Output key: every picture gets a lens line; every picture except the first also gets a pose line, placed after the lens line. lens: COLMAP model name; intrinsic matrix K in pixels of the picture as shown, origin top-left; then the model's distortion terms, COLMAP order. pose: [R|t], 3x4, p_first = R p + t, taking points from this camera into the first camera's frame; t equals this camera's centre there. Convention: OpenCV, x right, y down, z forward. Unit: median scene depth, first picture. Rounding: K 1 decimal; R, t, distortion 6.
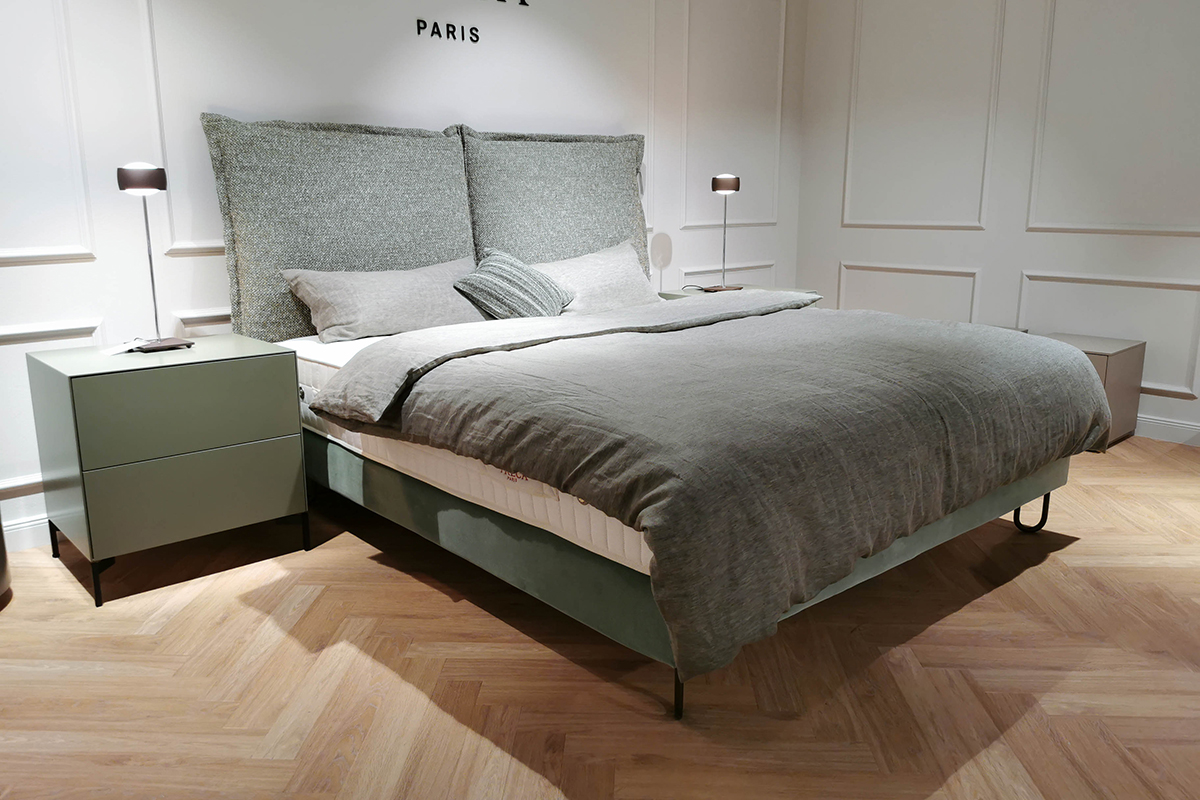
lens RADIAL K [[951.4, 0, 600.0], [0, 951.4, 400.0], [0, 0, 1]] dist [0.067412, -0.111324]
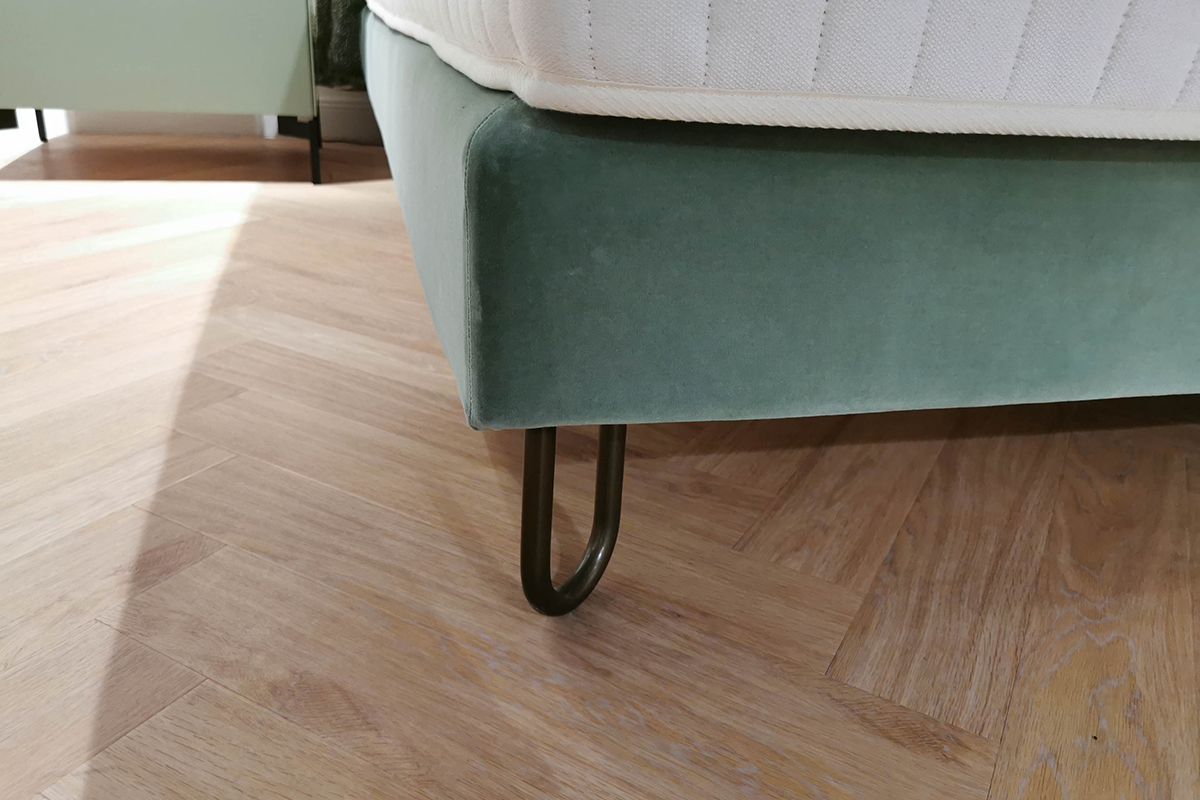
lens RADIAL K [[951.4, 0, 600.0], [0, 951.4, 400.0], [0, 0, 1]] dist [0.067412, -0.111324]
pose [[0.884827, 0.228833, -0.405852, 0.141933], [-0.158116, 0.966864, 0.200432, 0.138049], [0.438270, -0.113176, 0.891690, 0.505225]]
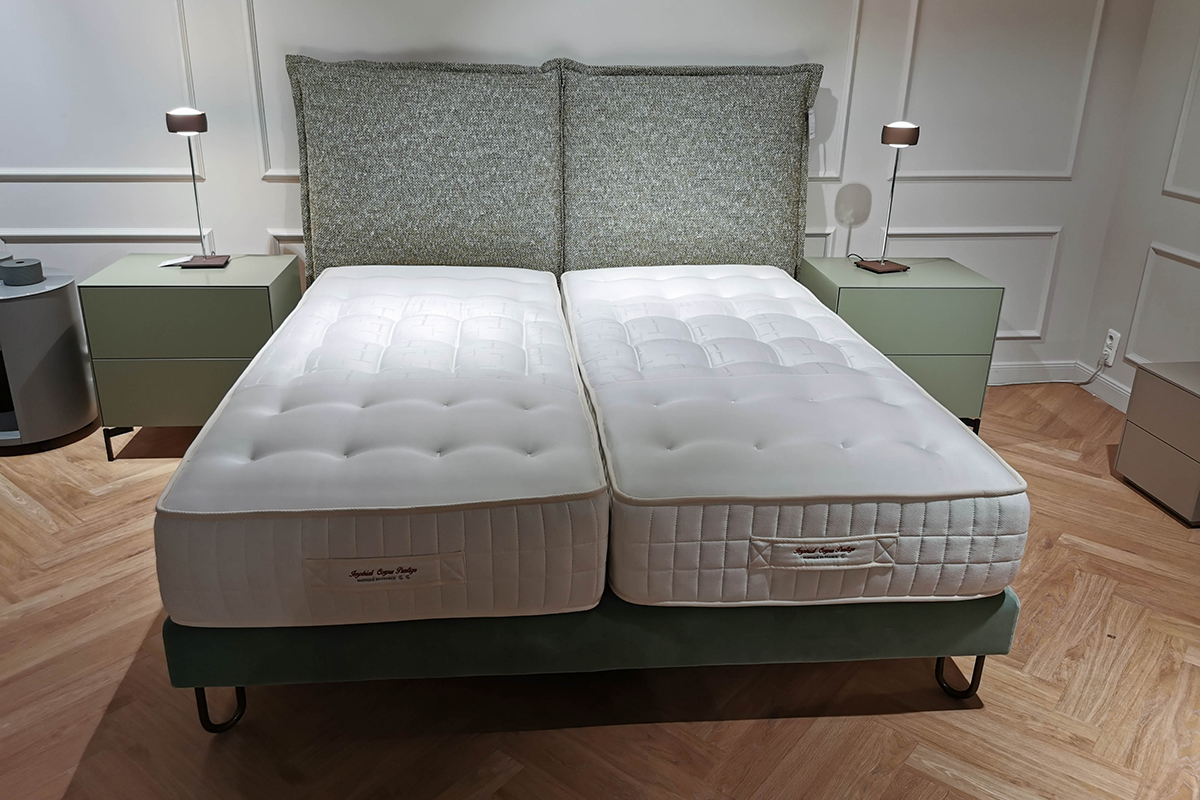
lens RADIAL K [[951.4, 0, 600.0], [0, 951.4, 400.0], [0, 0, 1]] dist [0.067412, -0.111324]
pose [[0.797167, 0.233818, -0.556645, 0.617893], [-0.150910, 0.969866, 0.191273, -0.186187], [0.584594, -0.068473, 0.808431, 0.294218]]
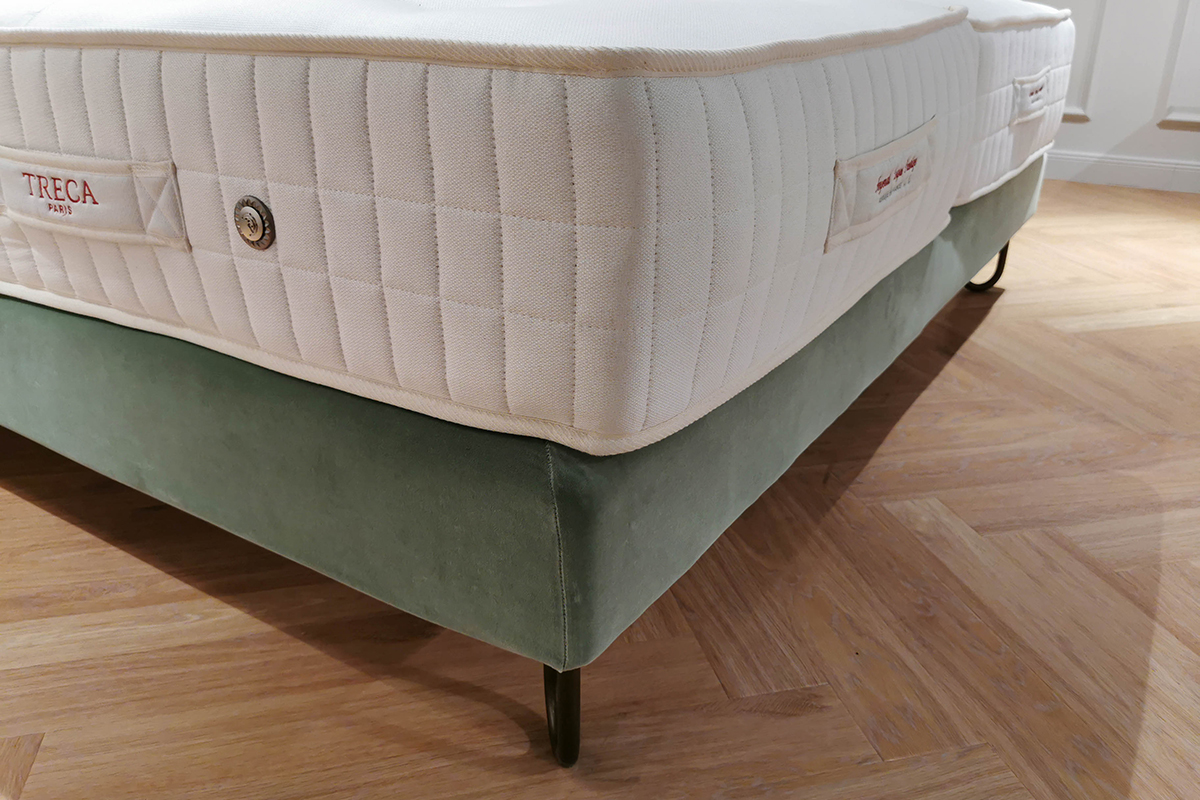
lens RADIAL K [[951.4, 0, 600.0], [0, 951.4, 400.0], [0, 0, 1]] dist [0.067412, -0.111324]
pose [[0.962942, -0.102257, 0.249574, 0.008843], [0.054546, 0.980054, 0.191098, 0.071973], [-0.264137, -0.170403, 0.949313, 0.435168]]
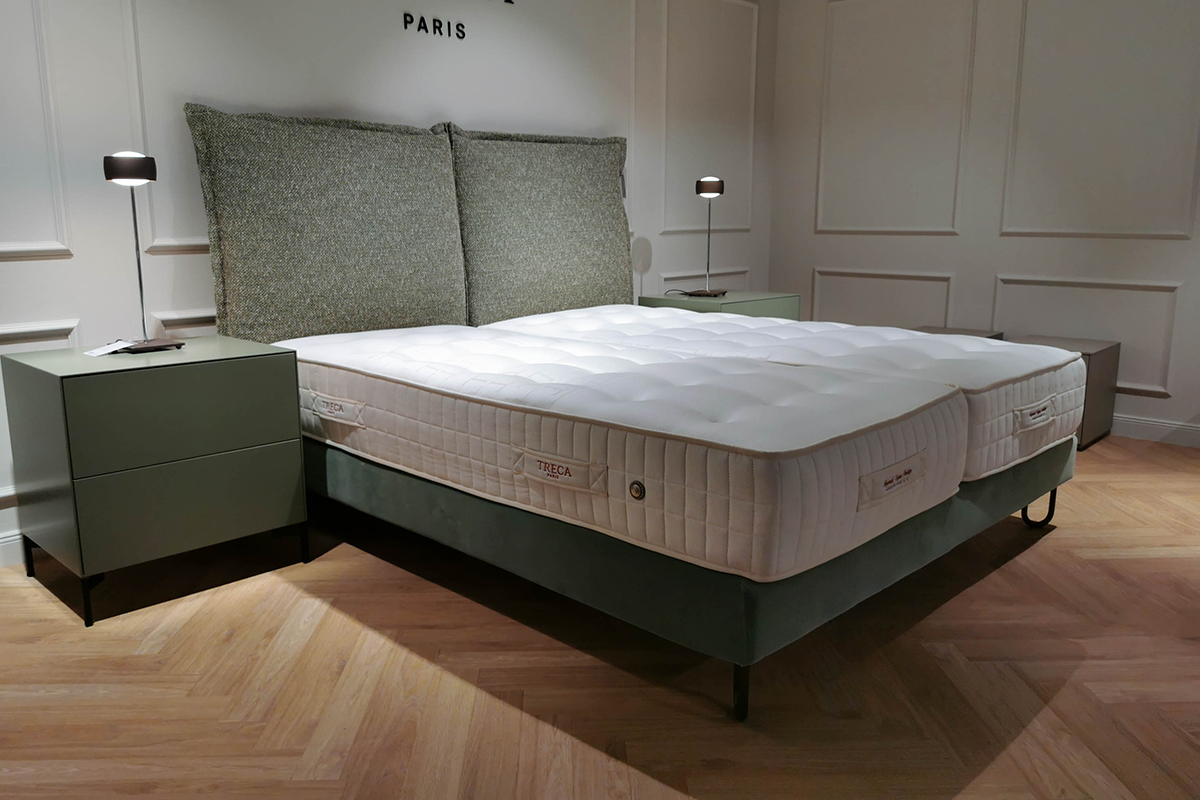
lens RADIAL K [[951.4, 0, 600.0], [0, 951.4, 400.0], [0, 0, 1]] dist [0.067412, -0.111324]
pose [[0.997201, -0.012282, 0.073756, -0.084278], [0.013841, 0.999691, -0.020661, 0.020149], [-0.073479, 0.021625, 0.997062, 0.033141]]
